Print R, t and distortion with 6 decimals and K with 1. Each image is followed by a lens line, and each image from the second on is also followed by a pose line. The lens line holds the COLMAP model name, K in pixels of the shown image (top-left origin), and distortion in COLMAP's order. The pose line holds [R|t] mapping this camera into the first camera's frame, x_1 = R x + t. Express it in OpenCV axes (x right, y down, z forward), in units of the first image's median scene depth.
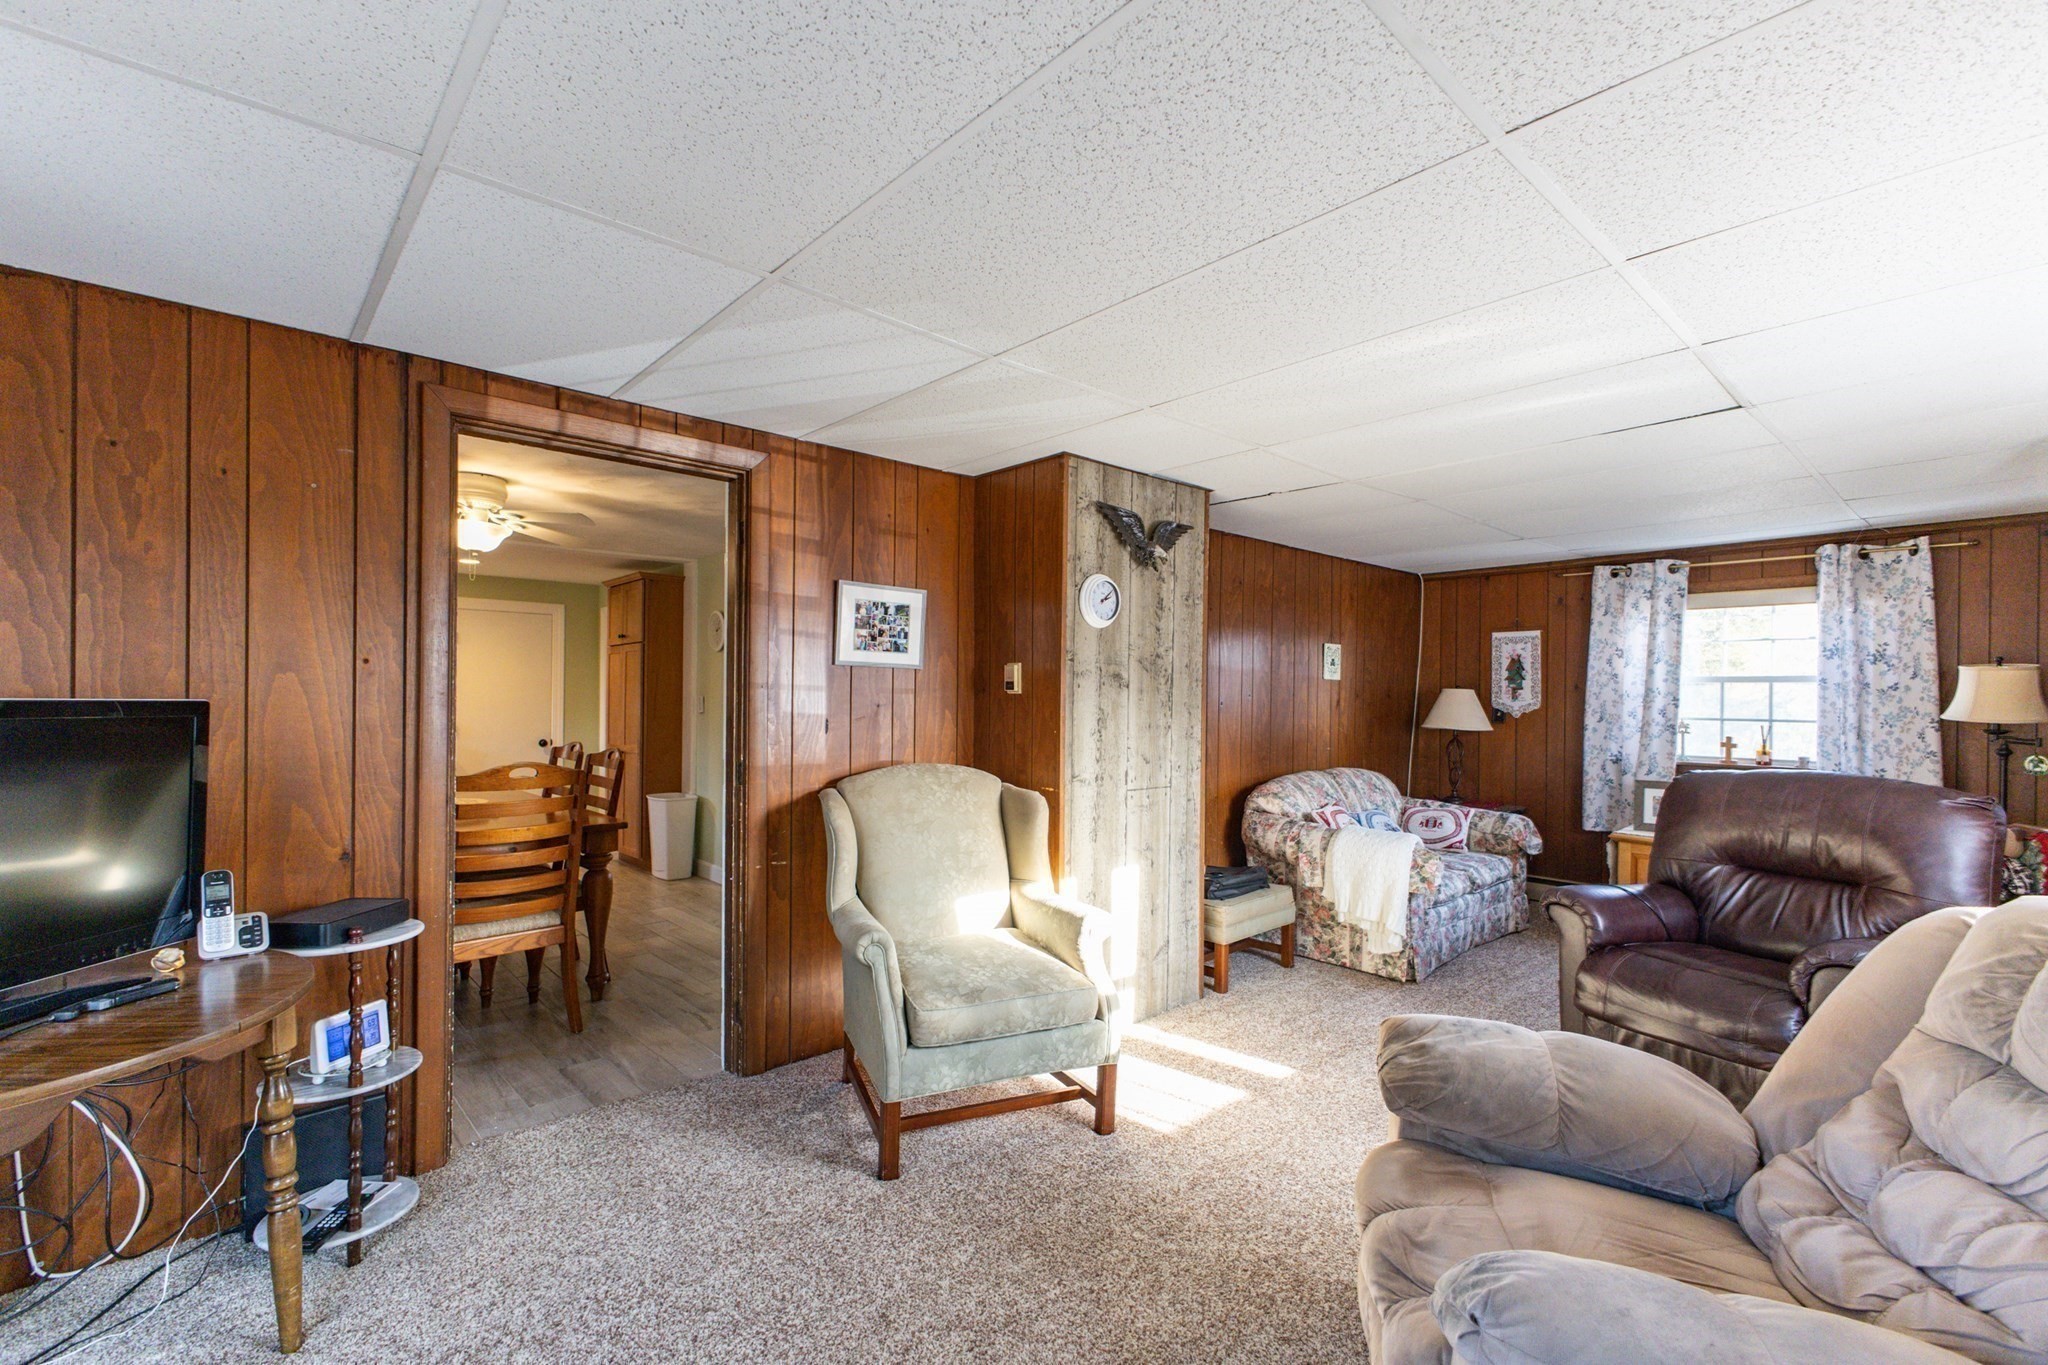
lens RADIAL K [[901.7, 0, 1028.6], [0, 901.7, 691.1], [0, 0, 1]] dist [0.007974, -0.001369]
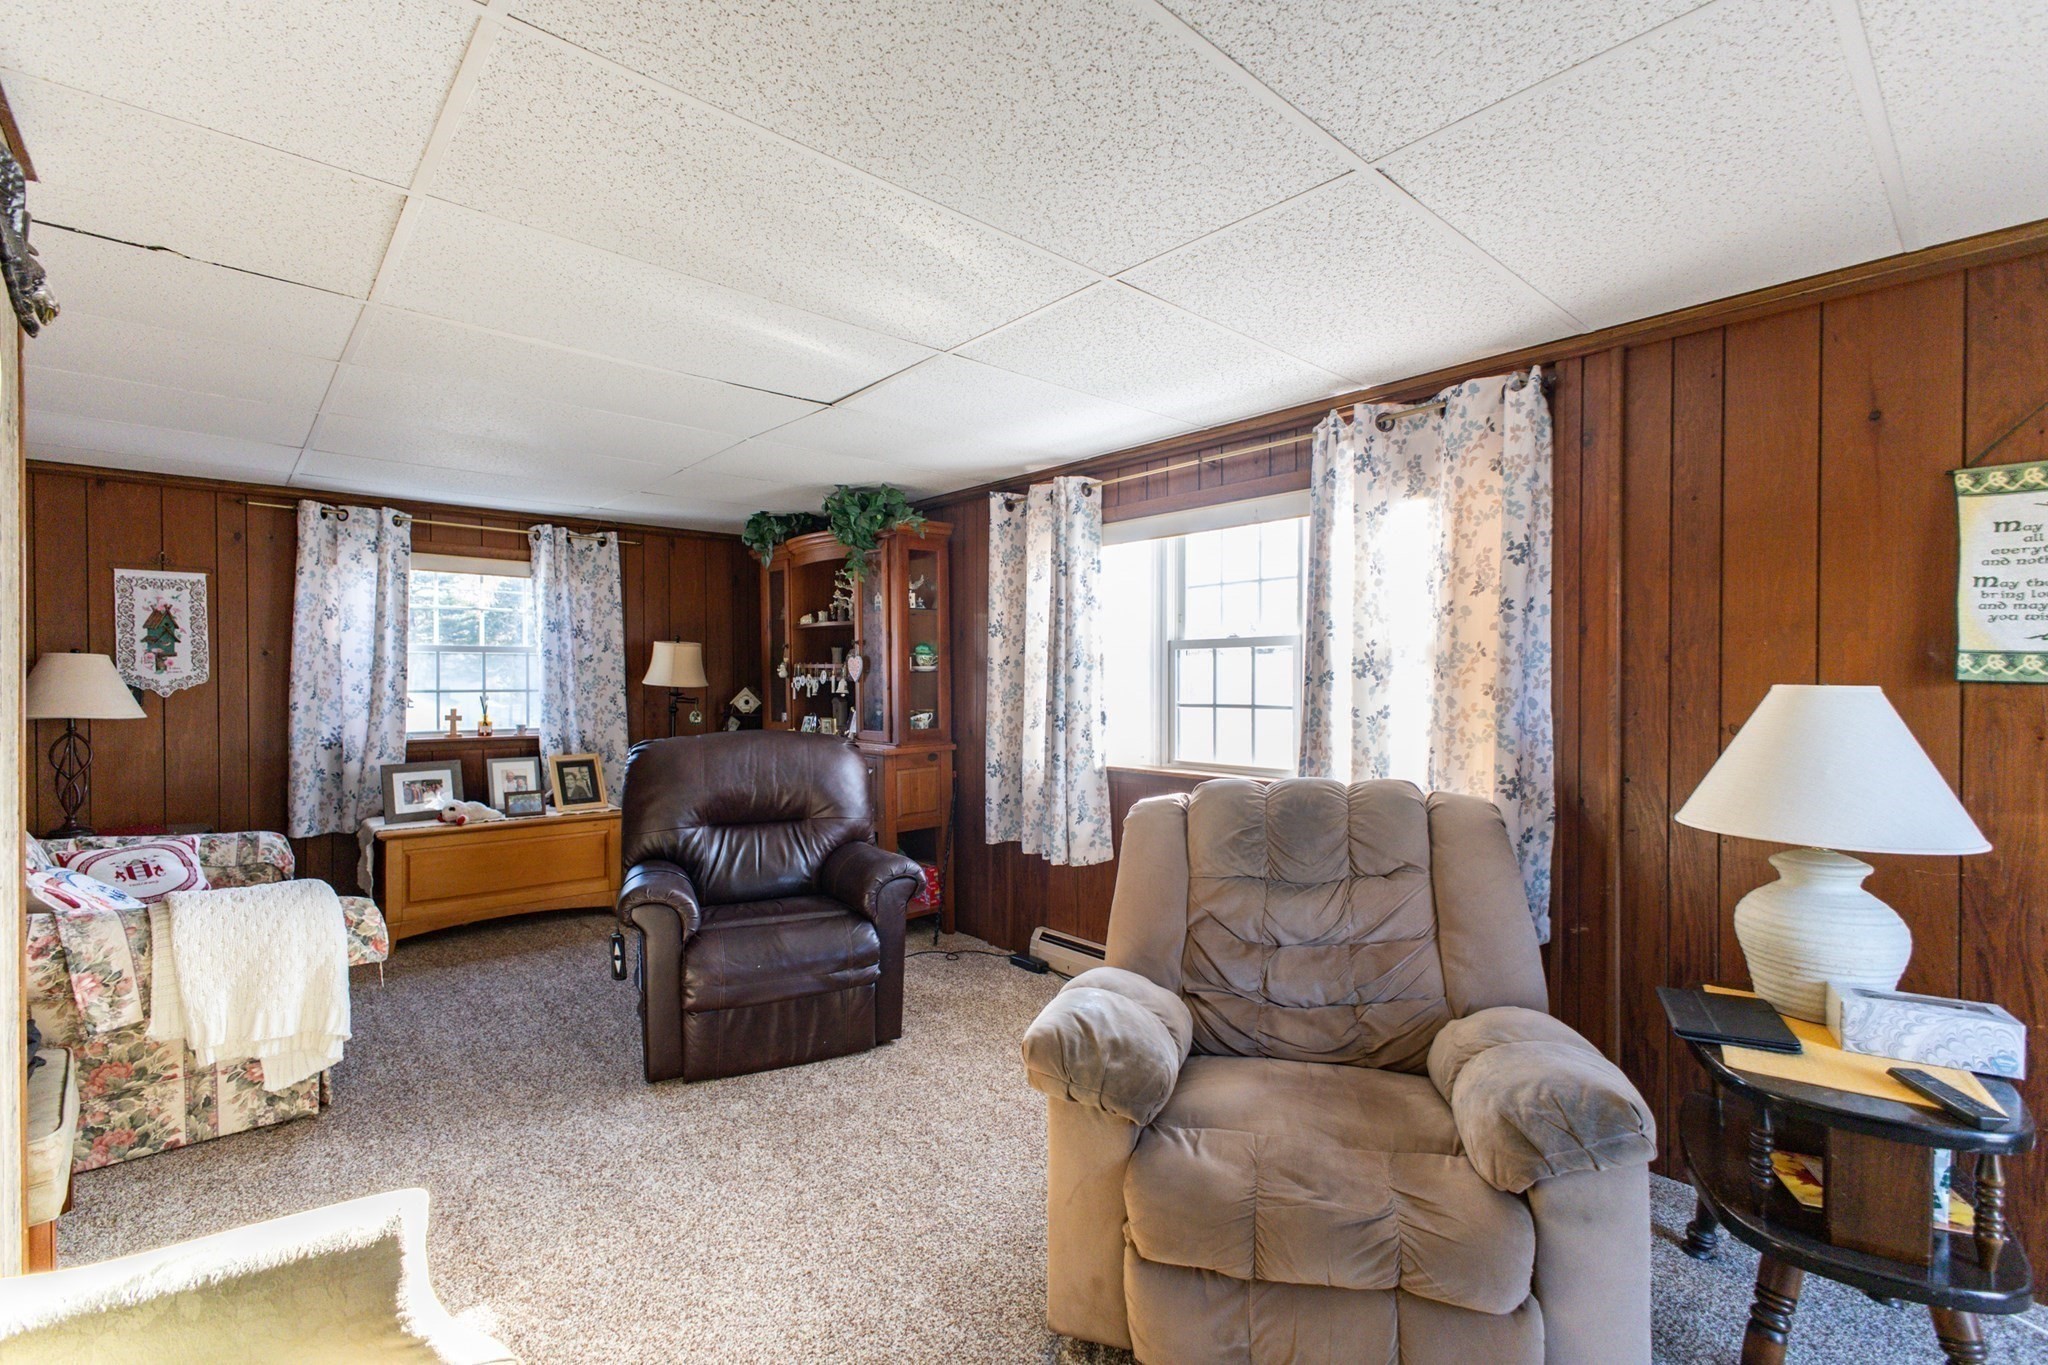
lens RADIAL K [[901.7, 0, 1030.5], [0, 901.7, 681.5], [0, 0, 1]] dist [0.007974, -0.001369]
pose [[-0.001899, -0.013122, 0.999912, -0.172688], [-0.004636, 0.999903, 0.013113, 0.006260], [-0.999987, -0.004611, -0.001960, 0.397405]]
